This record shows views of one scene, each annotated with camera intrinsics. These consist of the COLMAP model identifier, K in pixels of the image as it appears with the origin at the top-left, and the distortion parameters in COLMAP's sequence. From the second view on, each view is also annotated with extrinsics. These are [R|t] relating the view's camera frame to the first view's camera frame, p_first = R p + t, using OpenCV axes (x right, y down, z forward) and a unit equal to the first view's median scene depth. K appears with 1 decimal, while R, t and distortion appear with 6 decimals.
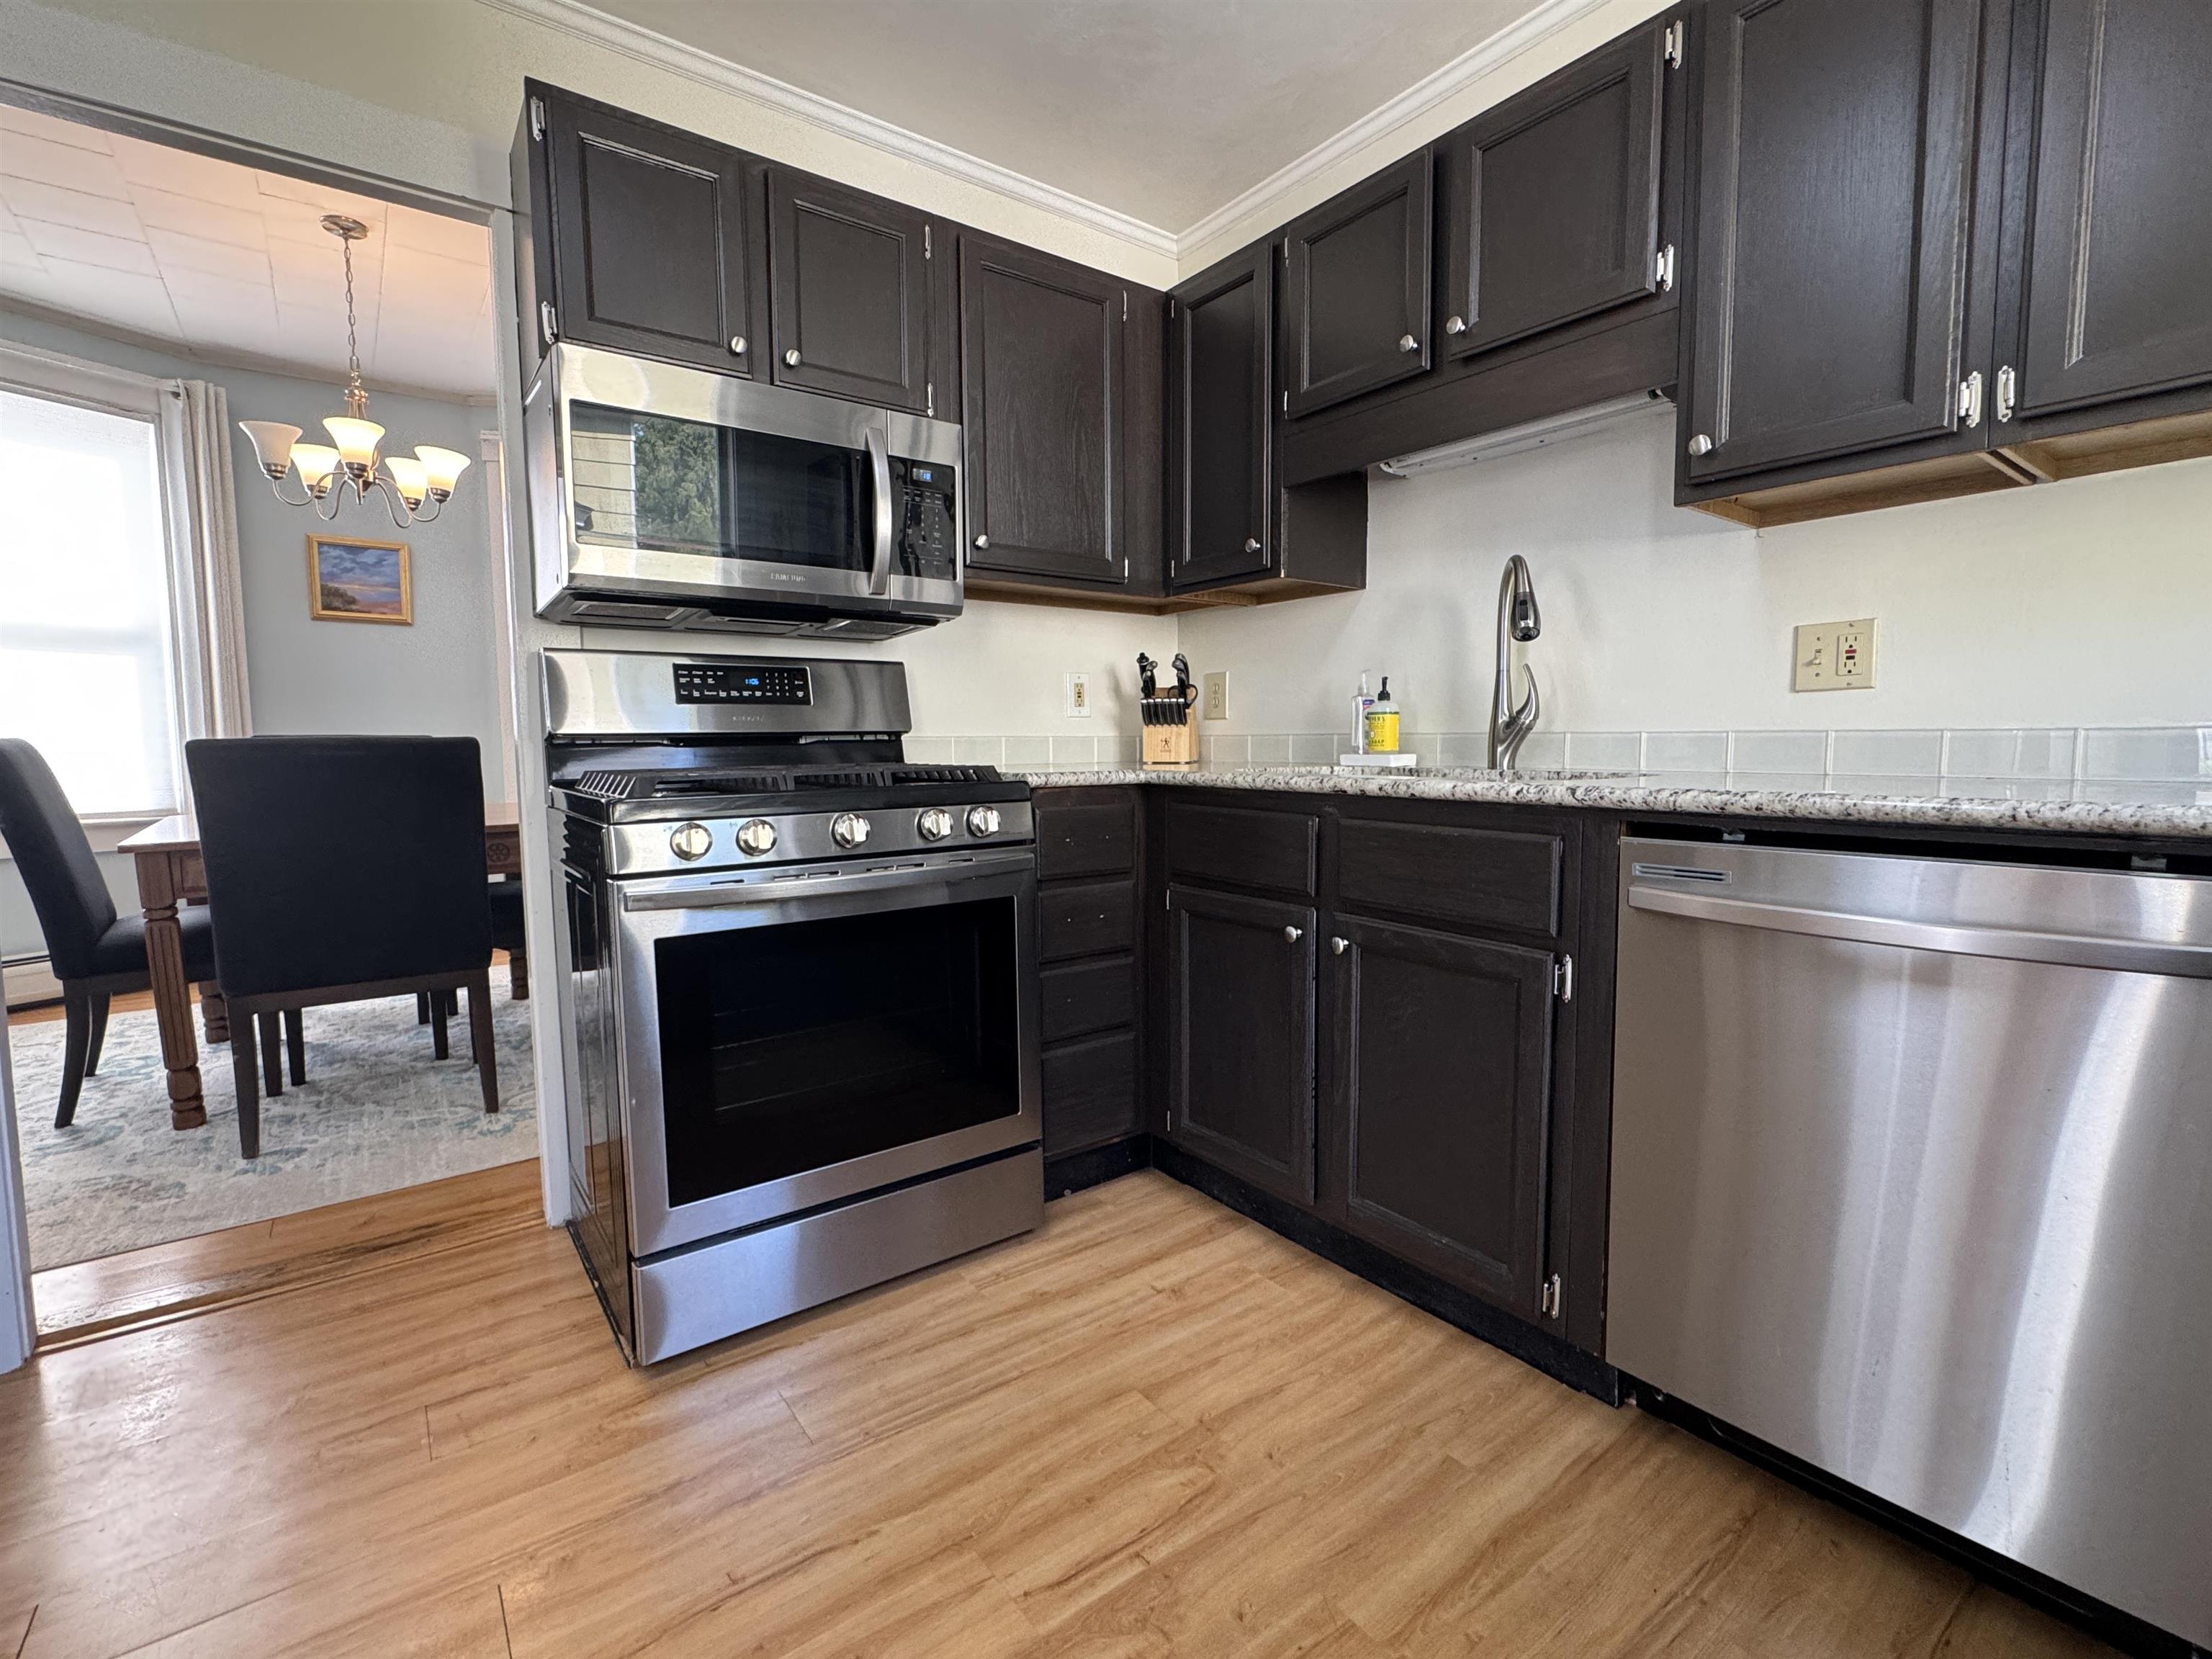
lens RADIAL K [[1000.5, 0, 1103.8], [0, 1000.5, 823.3], [0, 0, 1]] dist [-0.002317, 0.000596]
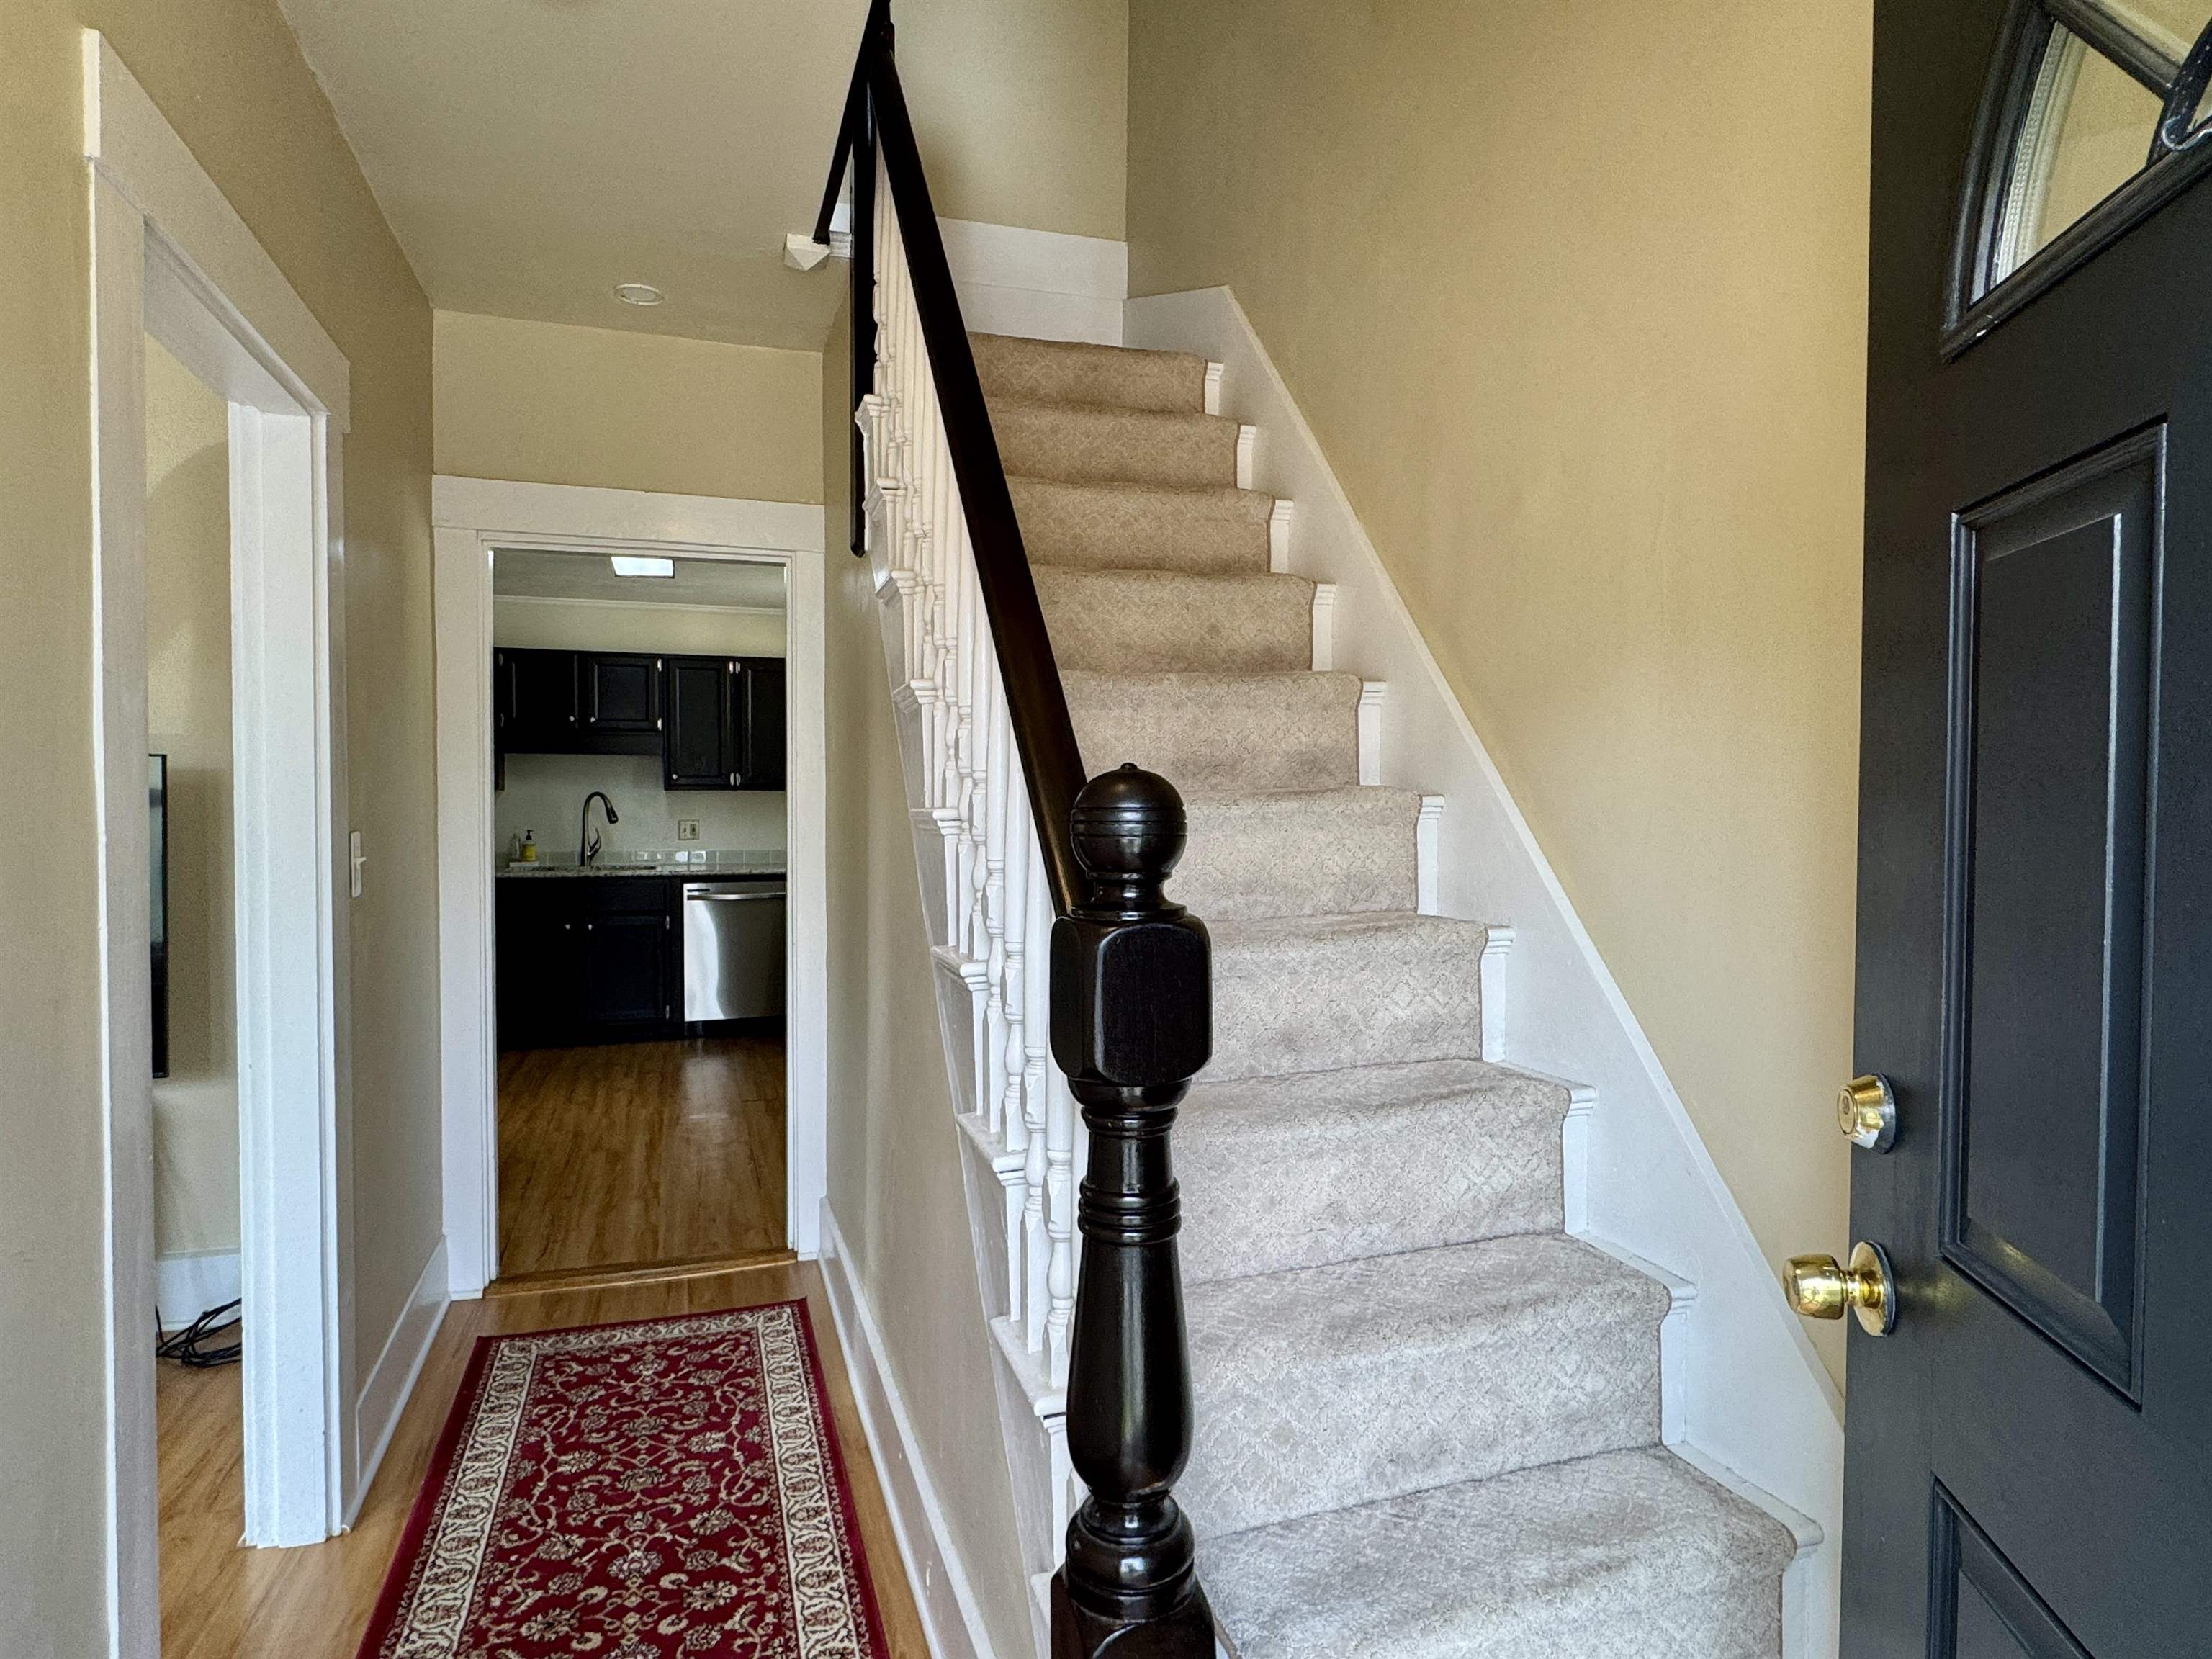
lens RADIAL K [[1246.8, 0, 1100.7], [0, 1246.8, 825.3], [0, 0, 1]] dist [-0.002005, 0.000562]
pose [[0.310265, -0.016897, 0.950500, -2.730287], [0.072257, 0.997369, -0.005856, -0.050801], [-0.947900, 0.070497, 0.310669, -1.581817]]
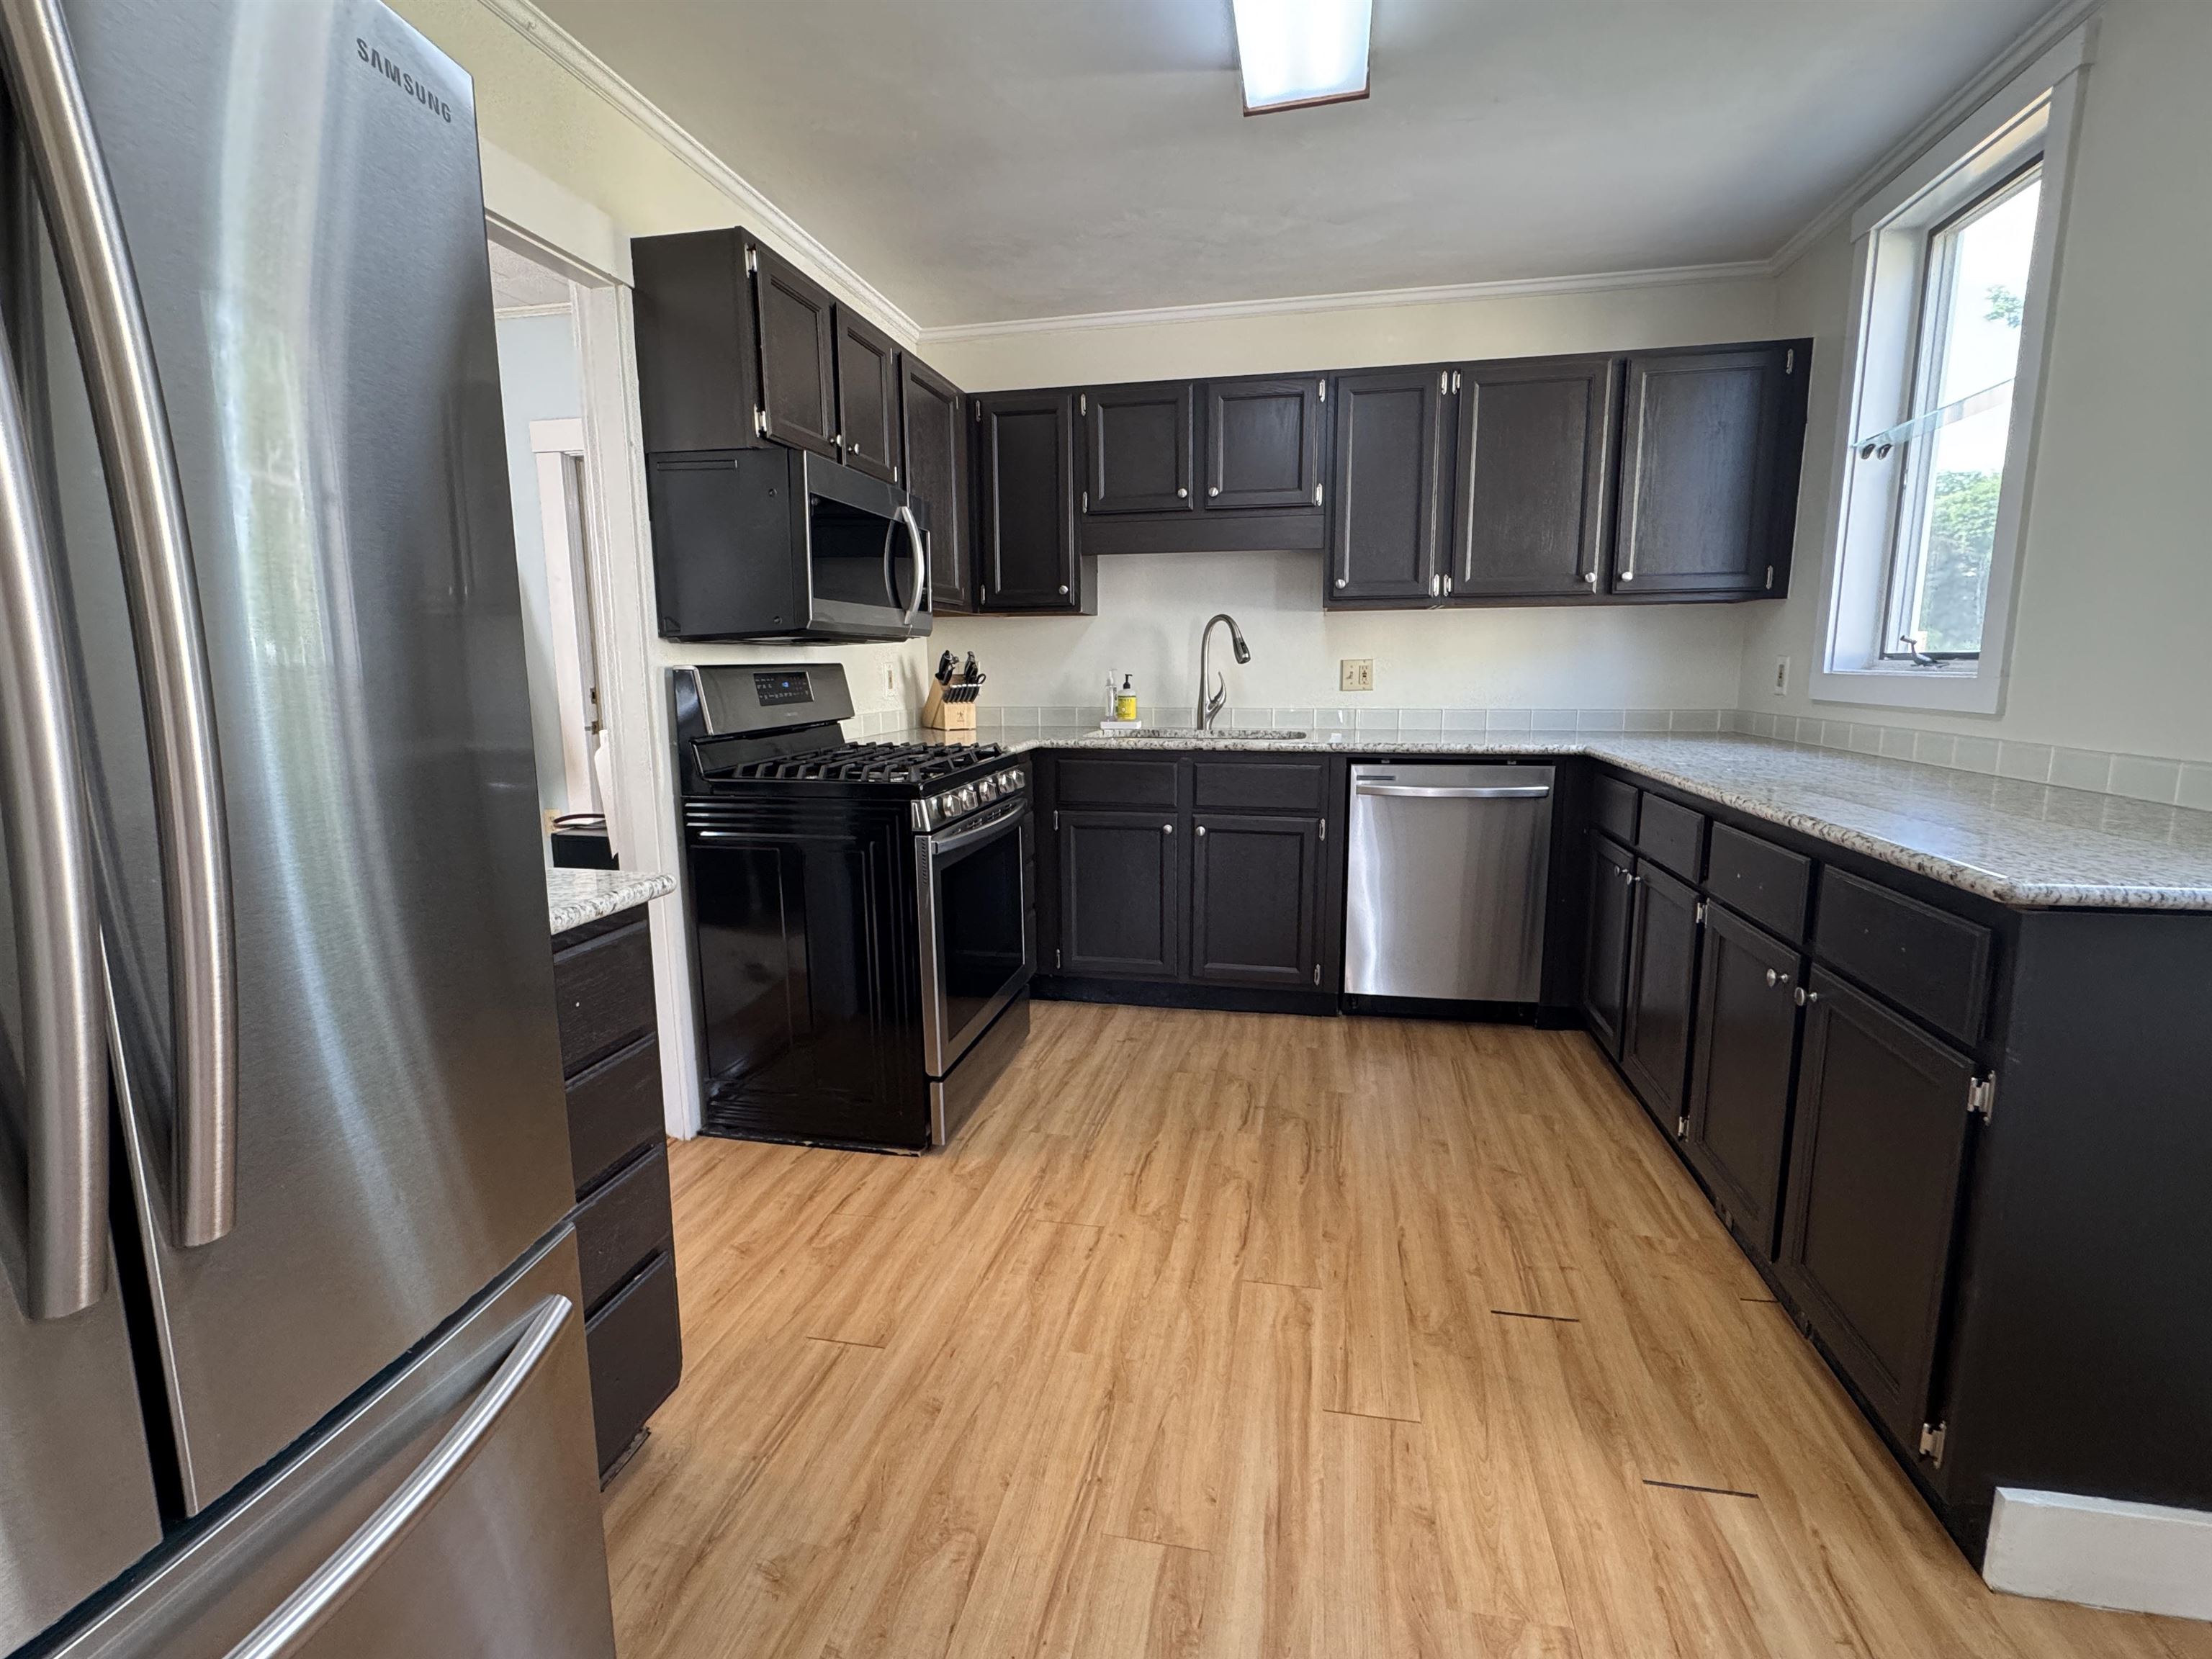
lens RADIAL K [[997.9, 0, 1106.4], [0, 997.9, 820.8], [0, 0, 1]] dist [0.000140, 0.000714]
pose [[0.750354, -0.102524, 0.653038, -1.063278], [0.056869, 0.994249, 0.090749, -0.073198], [-0.658586, -0.030957, 0.751869, -0.274409]]
